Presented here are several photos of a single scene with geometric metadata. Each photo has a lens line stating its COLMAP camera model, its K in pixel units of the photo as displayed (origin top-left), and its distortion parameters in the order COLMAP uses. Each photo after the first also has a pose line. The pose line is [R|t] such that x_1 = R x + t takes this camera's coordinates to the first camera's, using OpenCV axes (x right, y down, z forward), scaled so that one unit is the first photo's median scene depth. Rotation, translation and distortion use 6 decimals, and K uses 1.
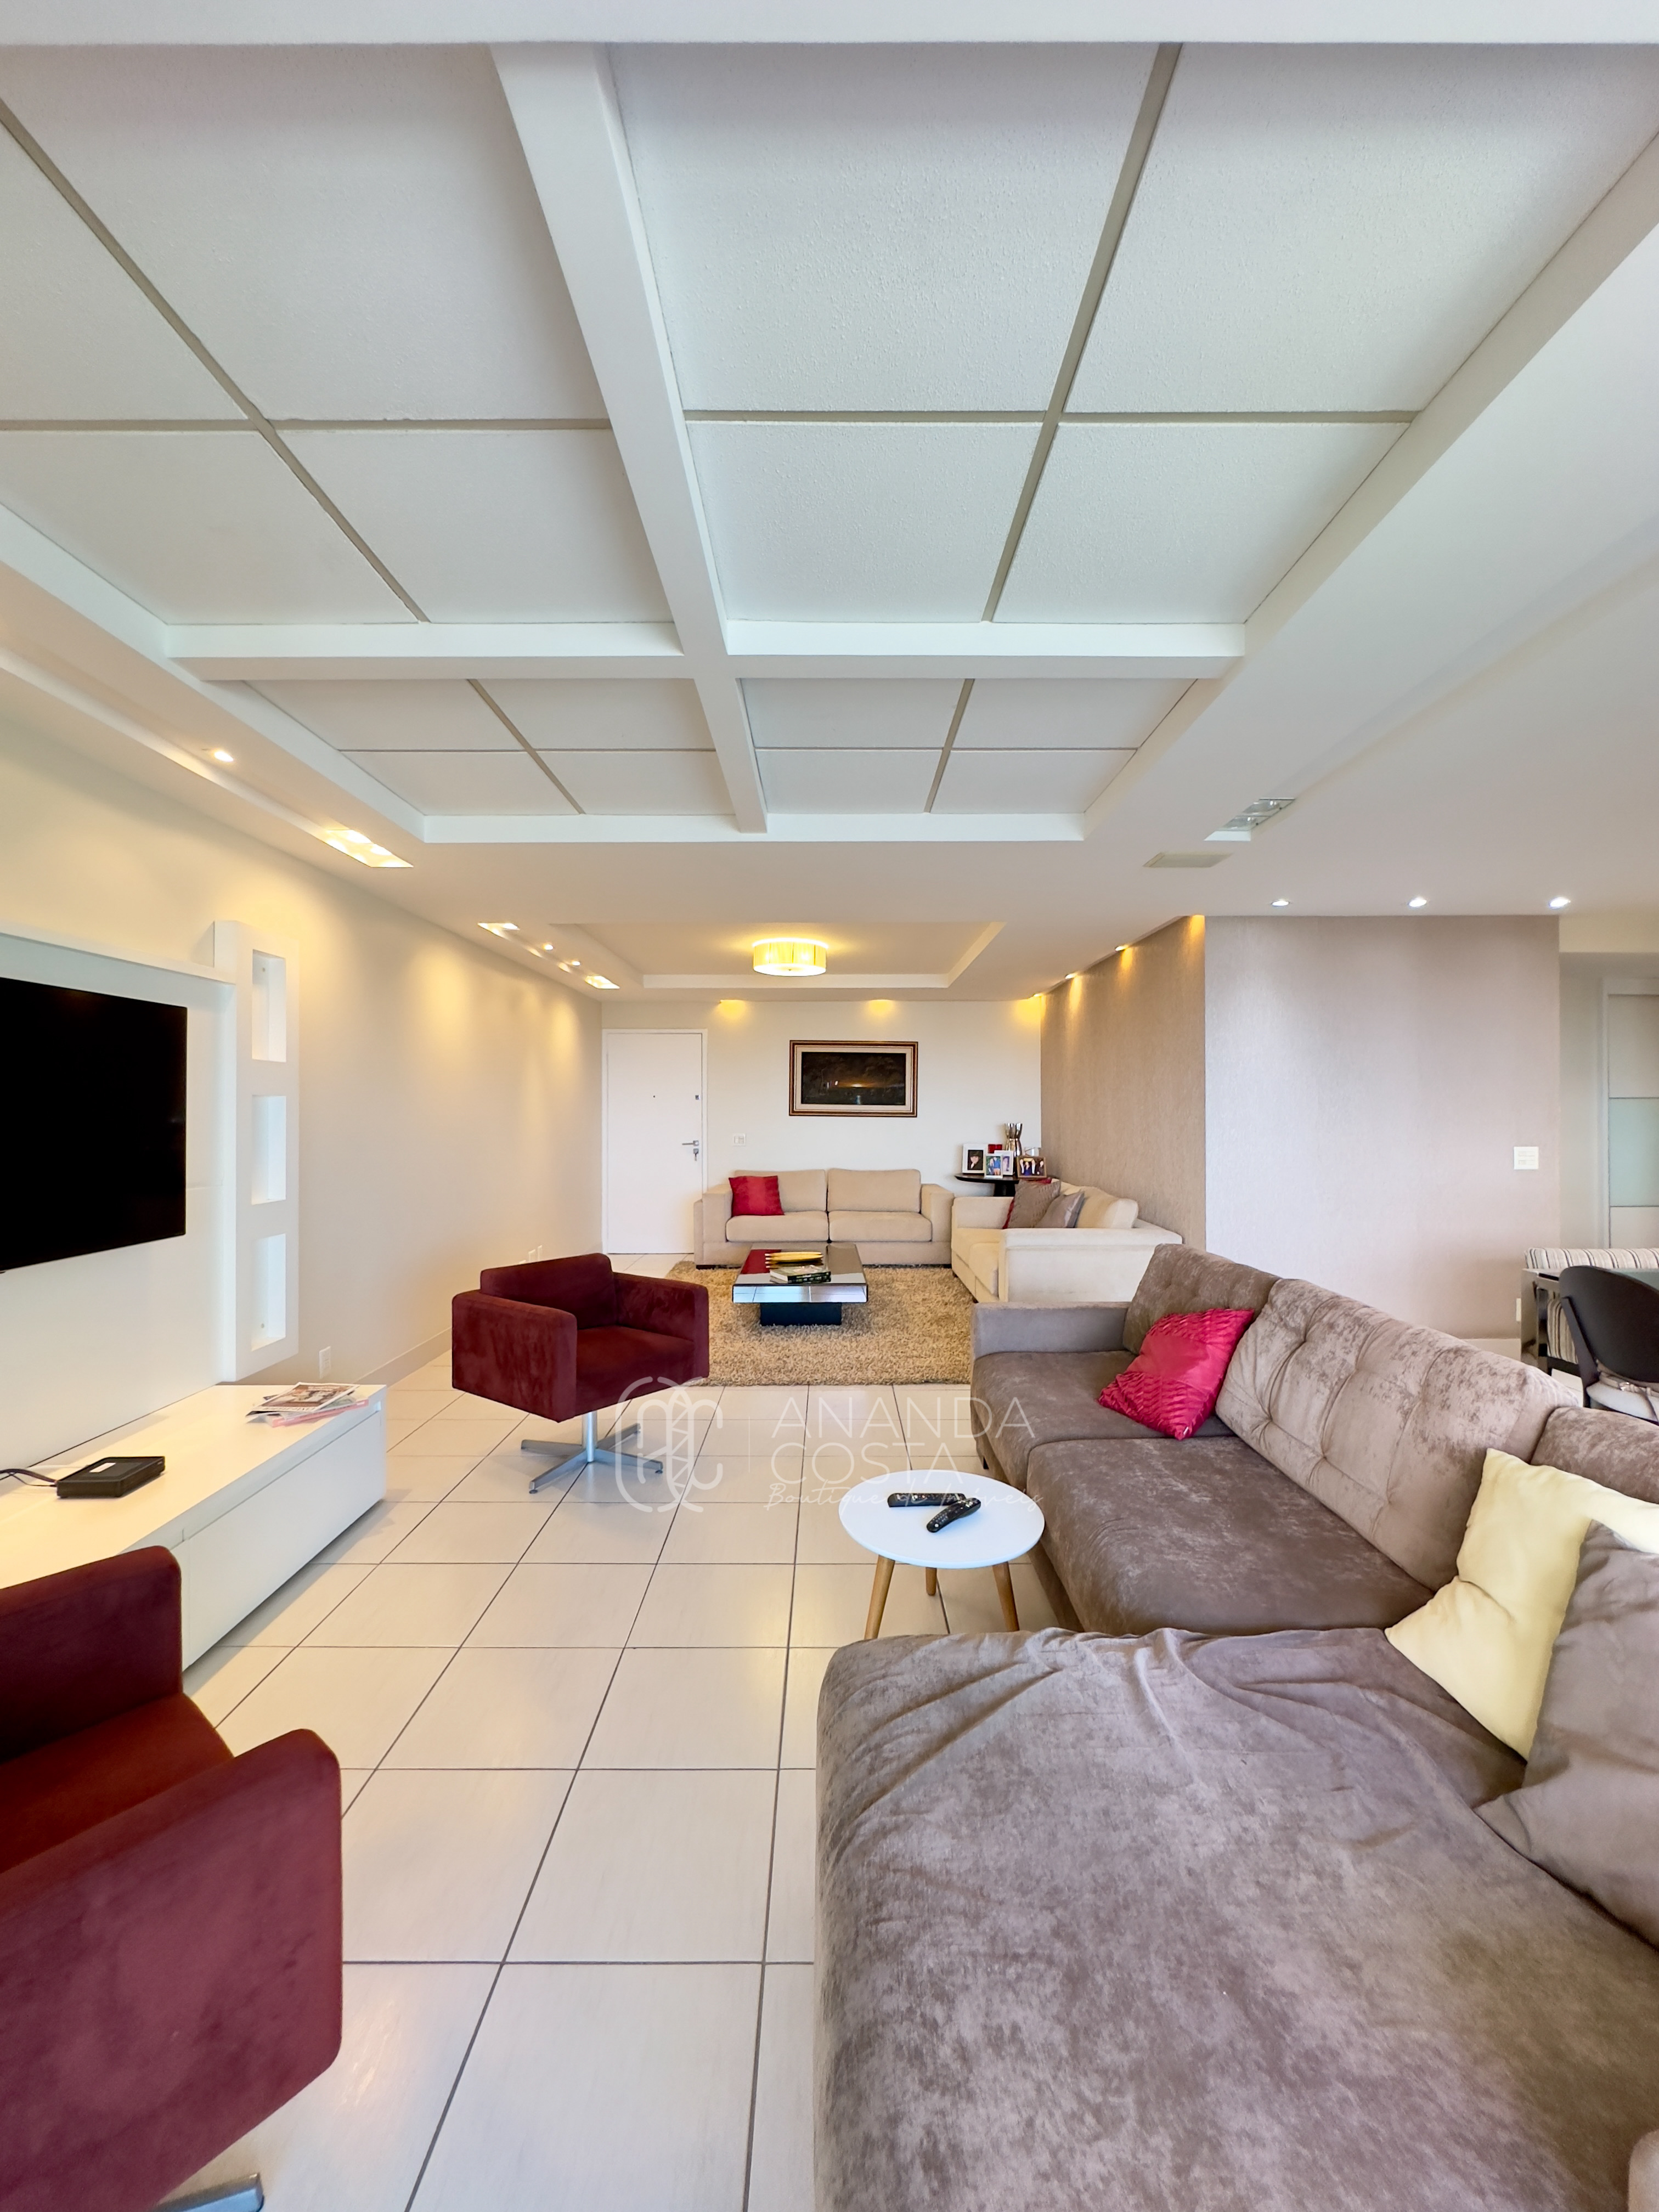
lens RADIAL K [[885.0, 0, 831.3], [0, 885.0, 1108.3], [0, 0, 1]] dist [-0.005573, 0.001200]
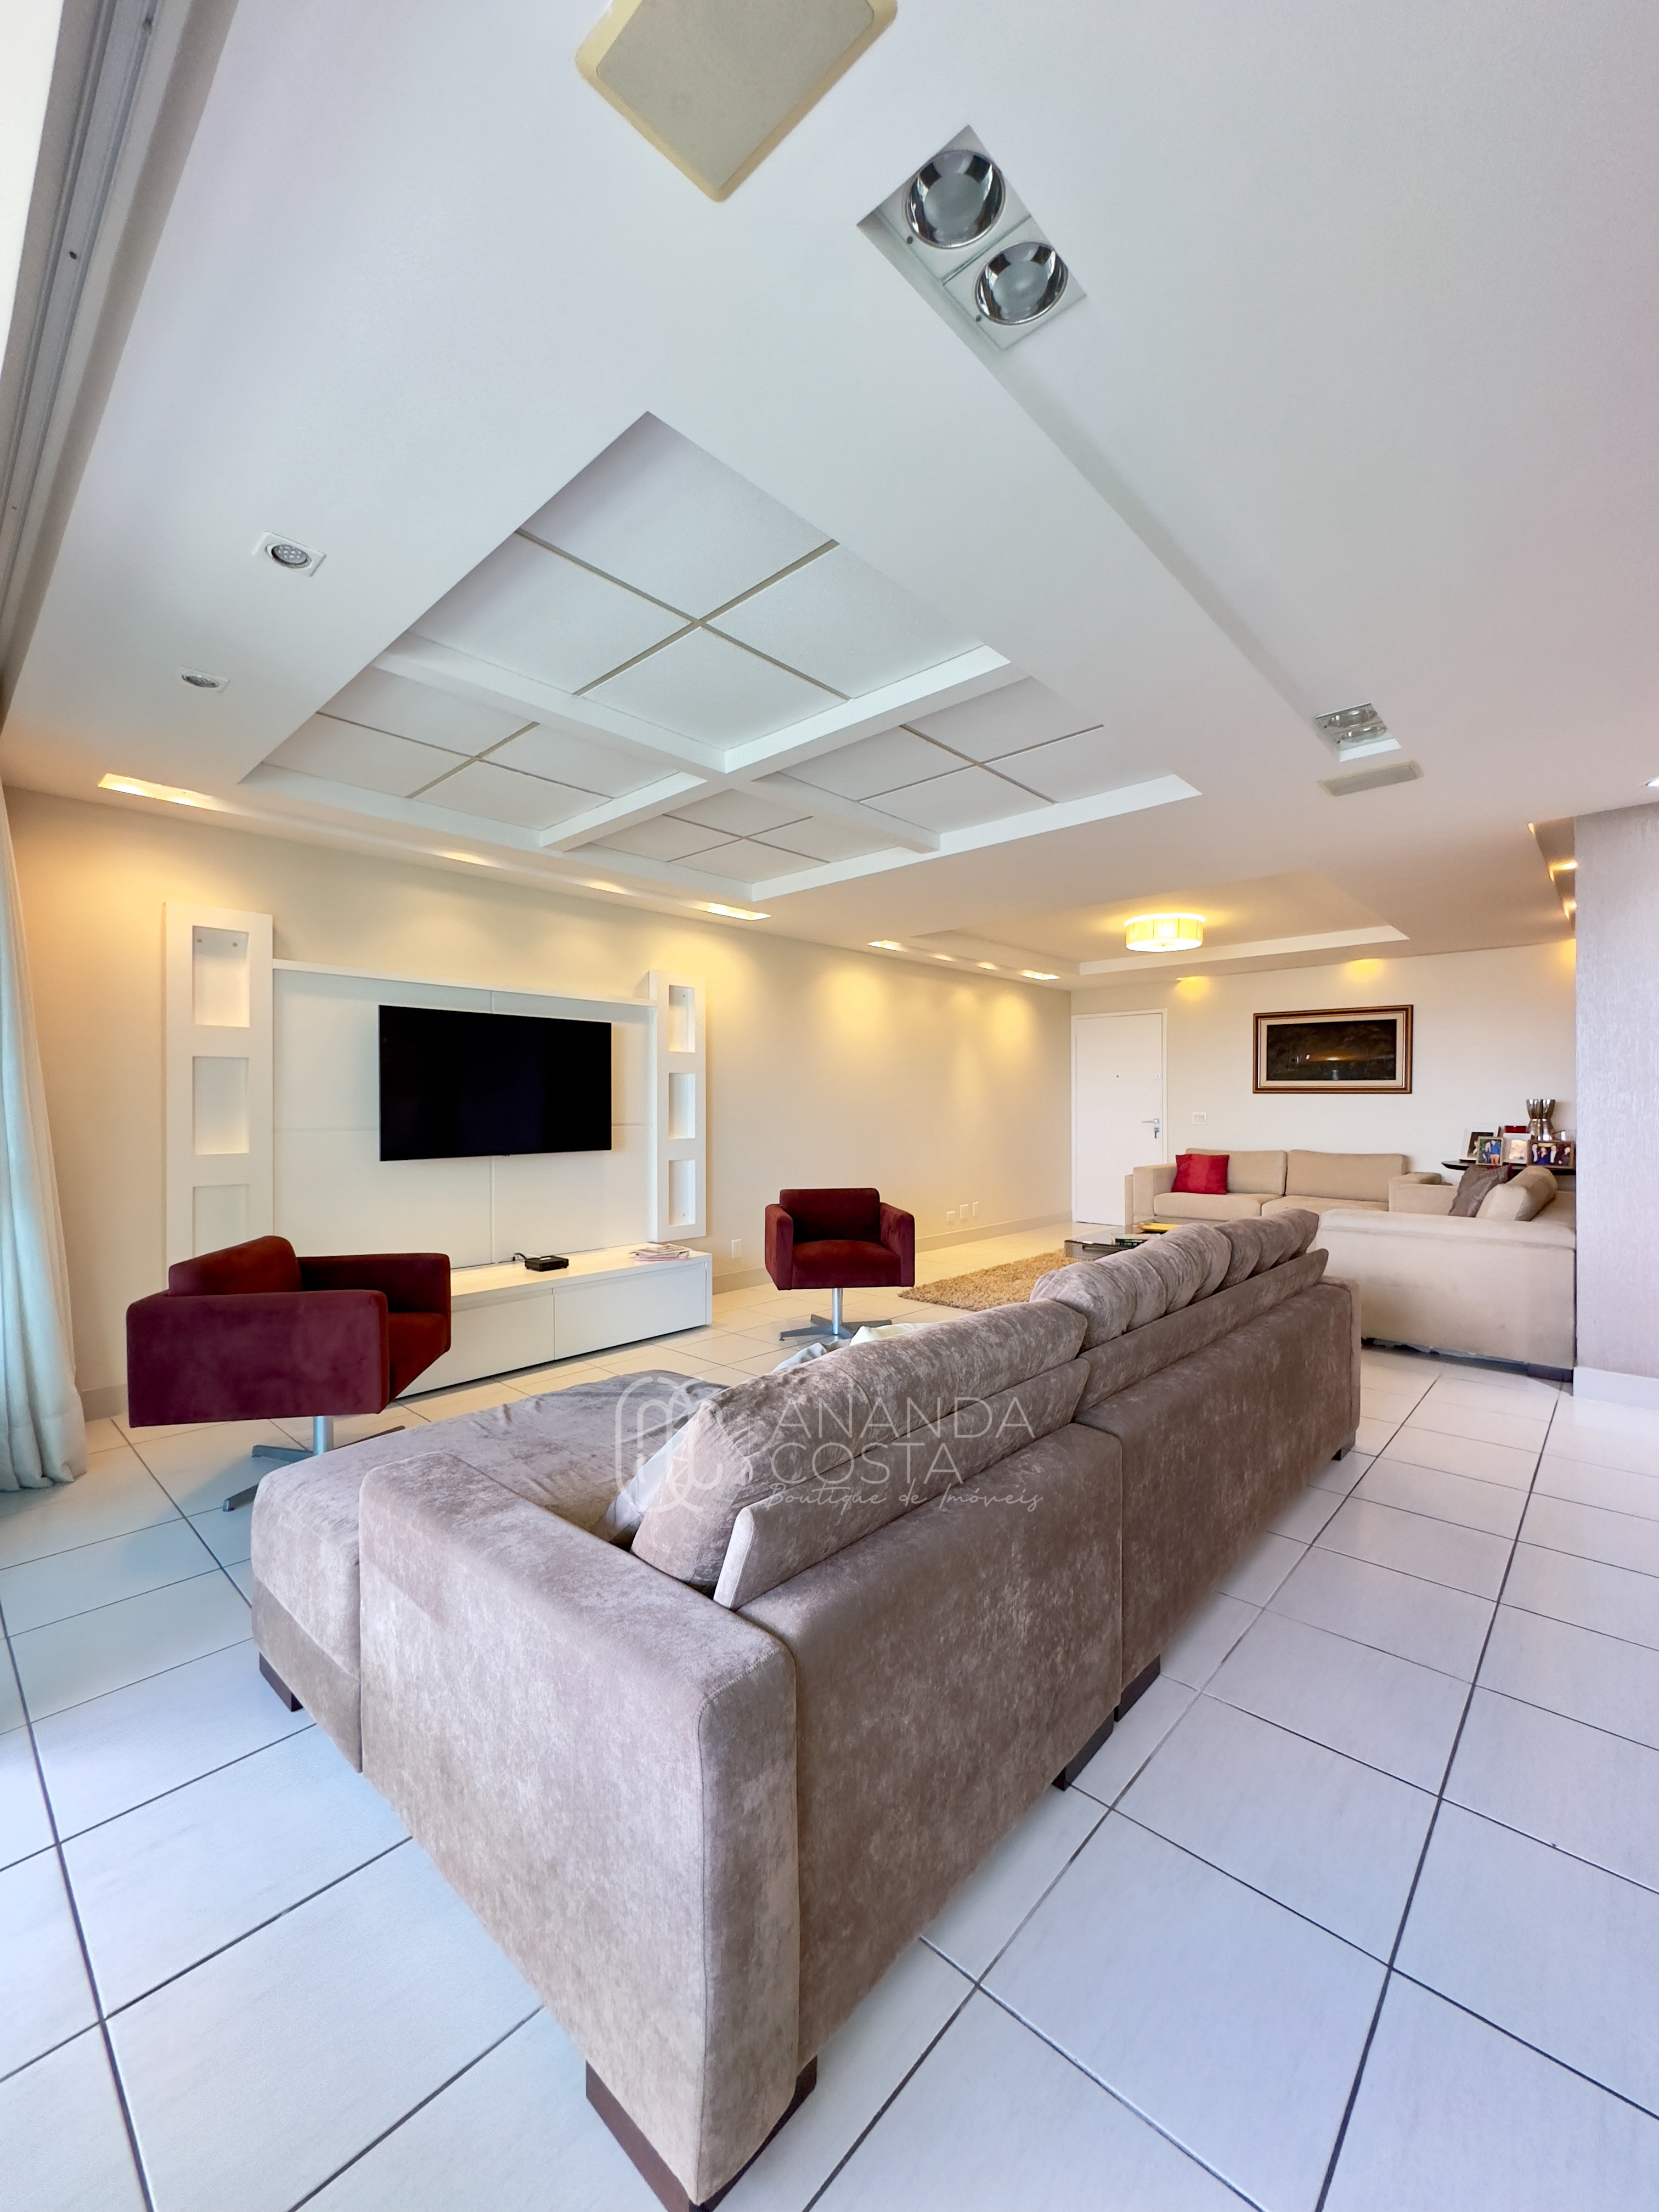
lens RADIAL K [[877.7, 0, 821.0], [0, 877.7, 1109.4], [0, 0, 1]] dist [-0.007519, 0.000059]
pose [[0.731565, 0.001863, -0.681769, 0.272593], [0.005315, 0.999950, 0.008435, 0.016388], [0.681751, -0.009794, 0.731519, -0.004370]]
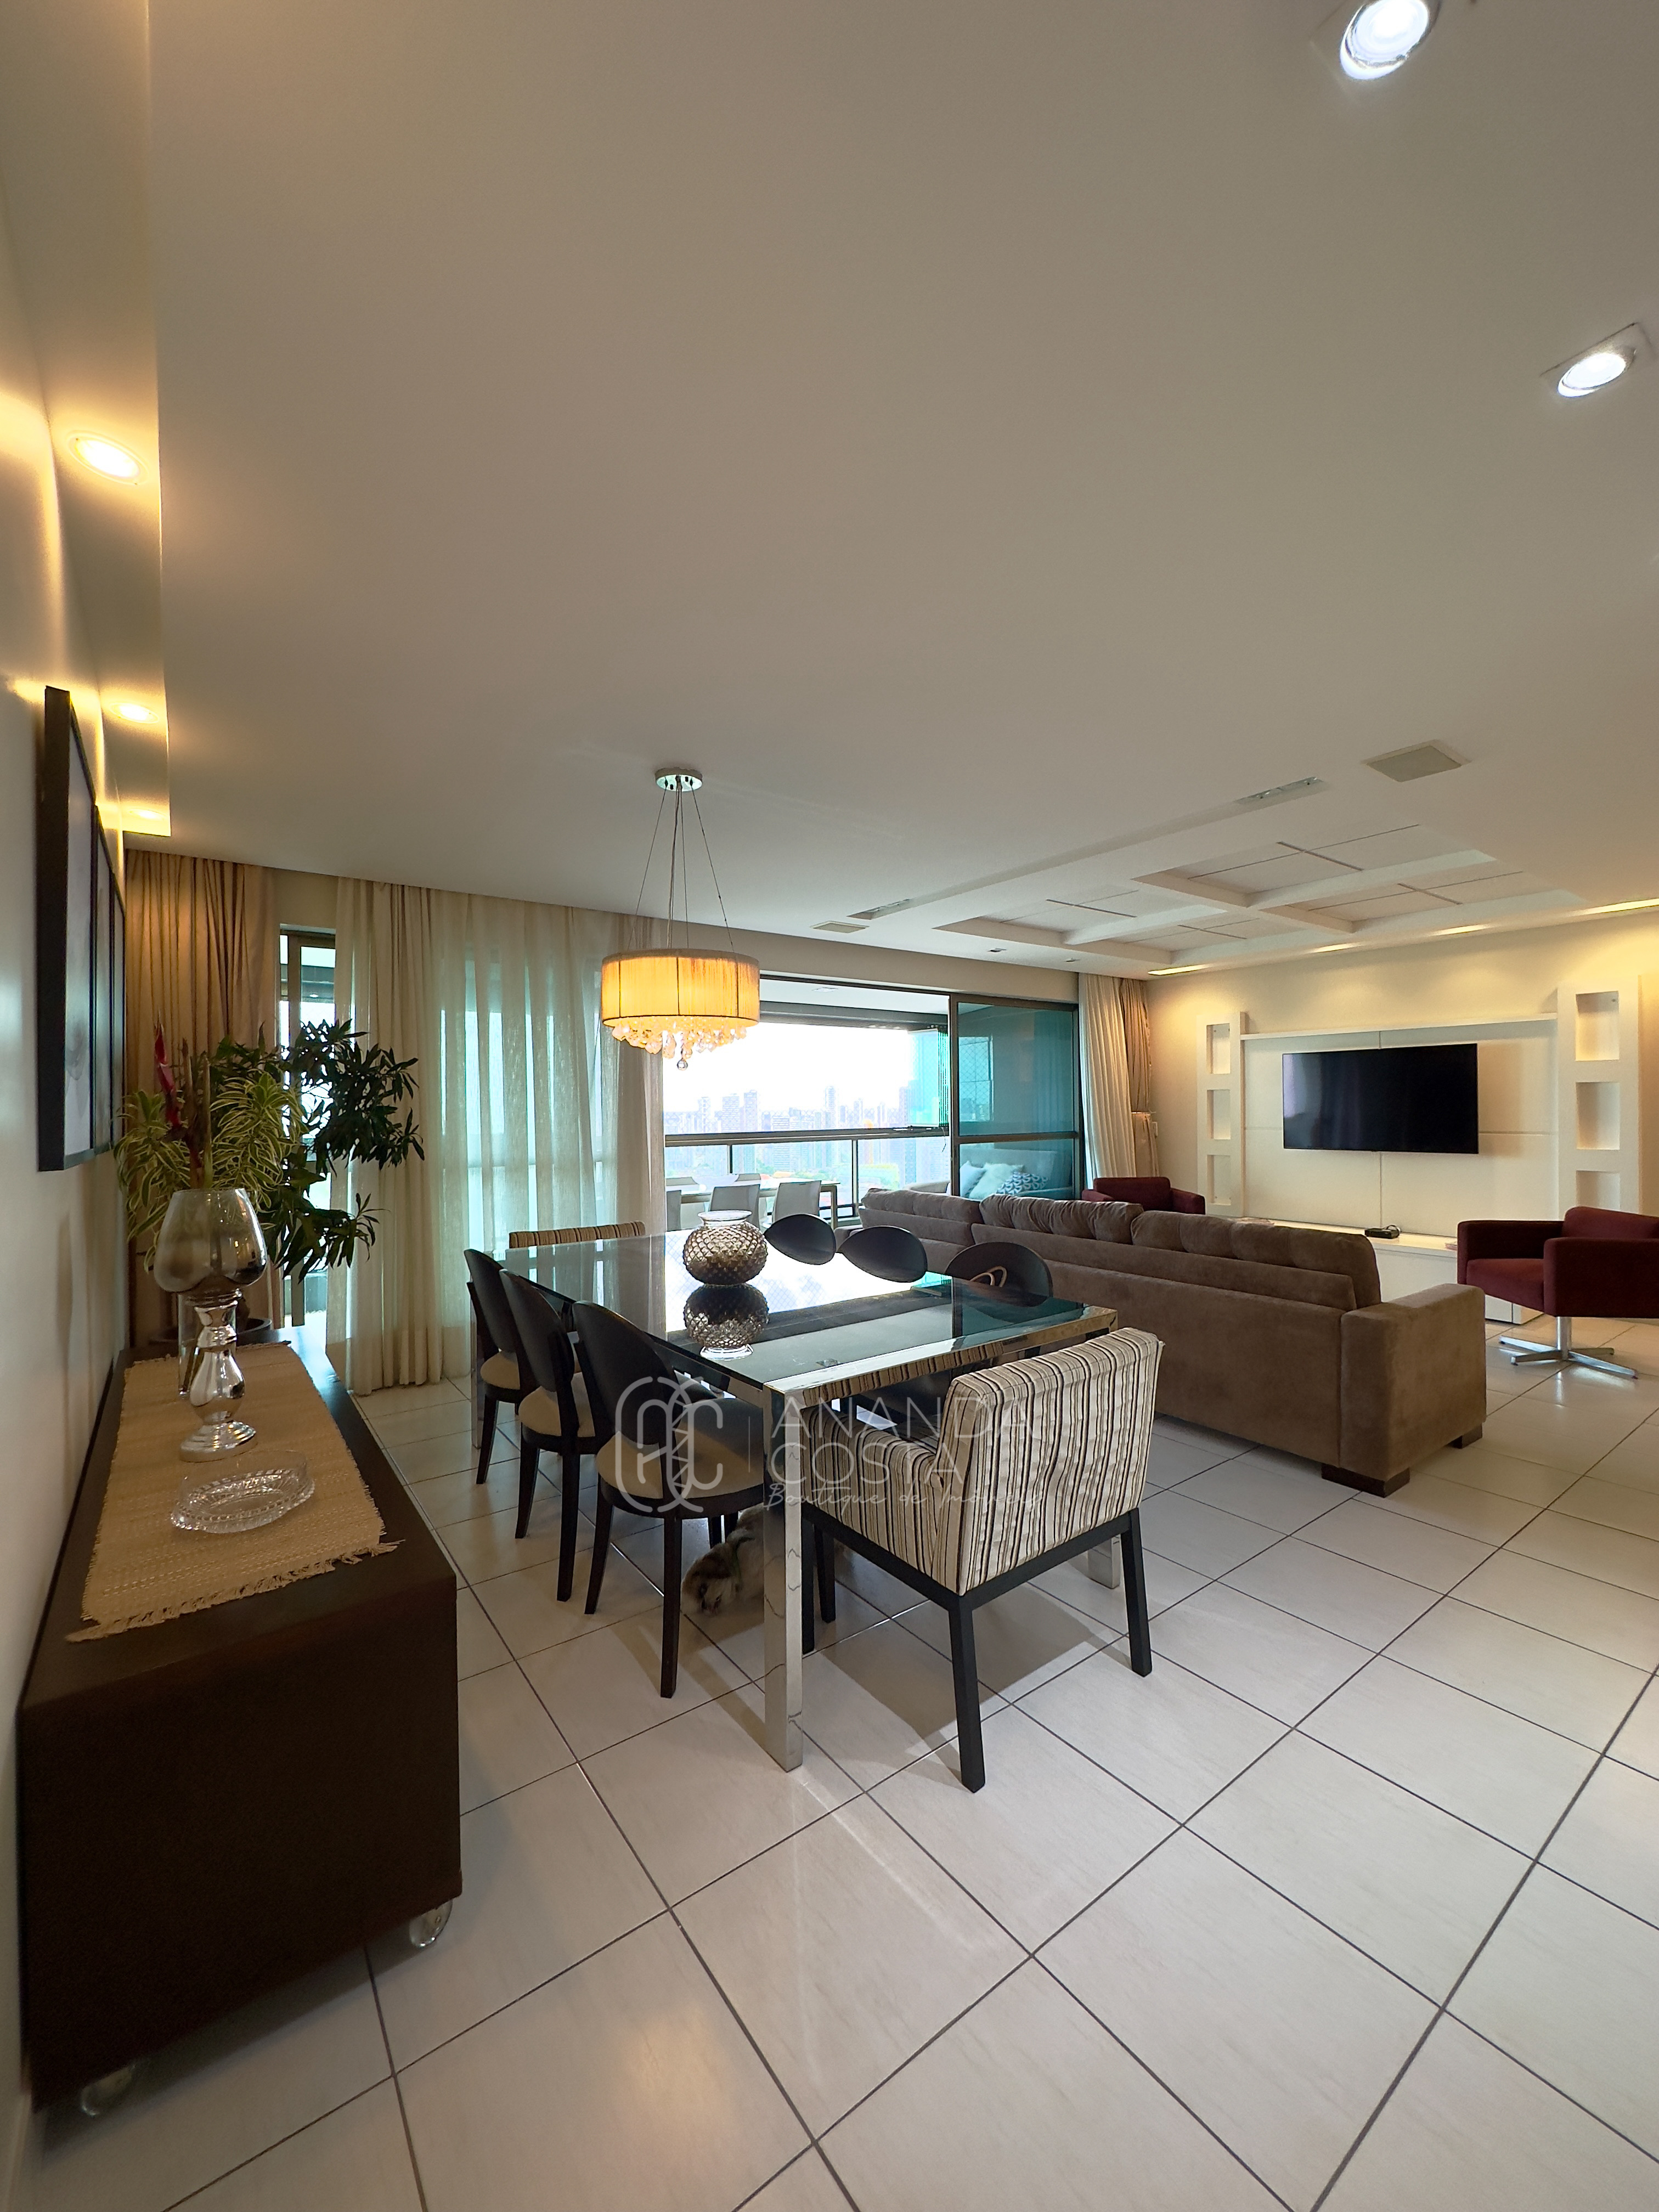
lens RADIAL K [[877.1, 0, 824.1], [0, 877.1, 1114.6], [0, 0, 1]] dist [-0.000732, 0.000219]
pose [[-0.806558, 0.008520, -0.591093, 0.588077], [0.007508, 0.999963, 0.004169, 0.010351], [0.591107, -0.001075, -0.806592, 0.601773]]
